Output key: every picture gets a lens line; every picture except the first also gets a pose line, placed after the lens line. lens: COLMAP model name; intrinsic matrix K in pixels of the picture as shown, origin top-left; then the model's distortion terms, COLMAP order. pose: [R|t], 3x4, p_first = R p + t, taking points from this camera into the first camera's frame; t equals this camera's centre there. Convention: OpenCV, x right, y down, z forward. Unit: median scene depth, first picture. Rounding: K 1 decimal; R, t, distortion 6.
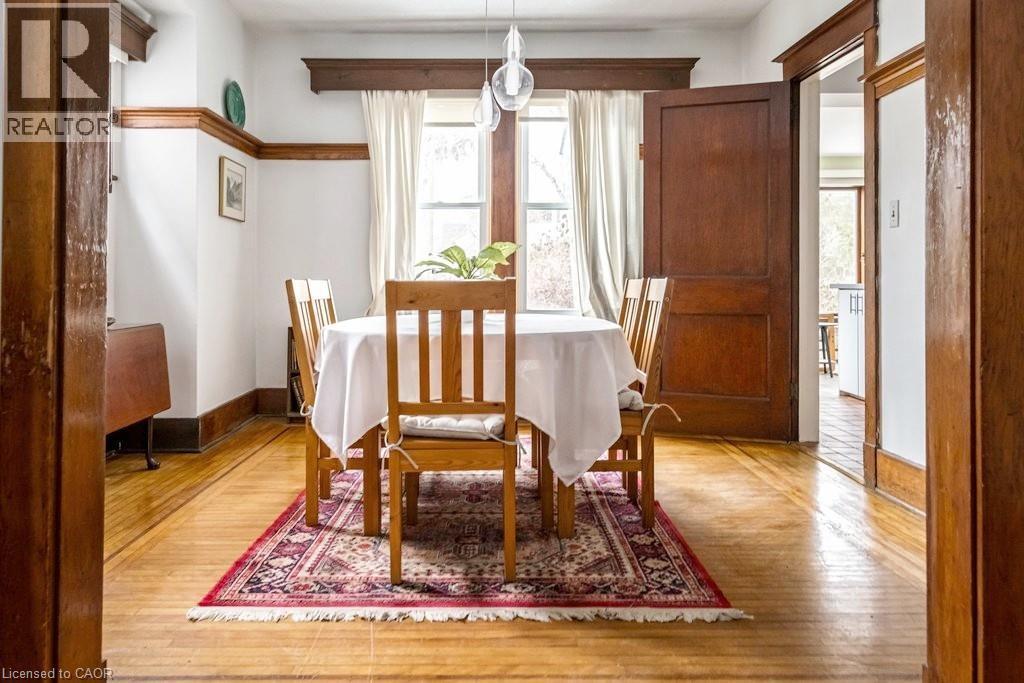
lens RADIAL K [[769.8, 0, 481.2], [0, 769.8, 276.2], [0, 0, 1]] dist [-0.018981, 0.031723]
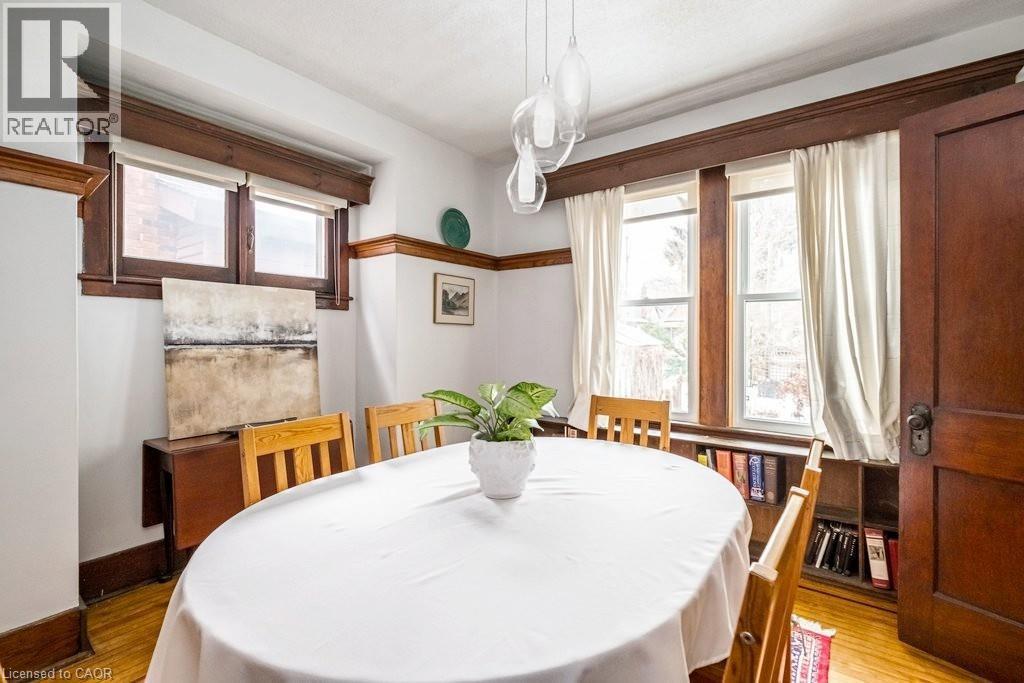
lens RADIAL K [[452.8, 0, 509.0], [0, 452.8, 335.4], [0, 0, 1]] dist [-0.007987, 0.000181]
pose [[0.800344, -0.000958, -0.599541, 0.158919], [0.006949, 0.999946, 0.007679, -0.057632], [0.599501, -0.010312, 0.800307, 0.454272]]
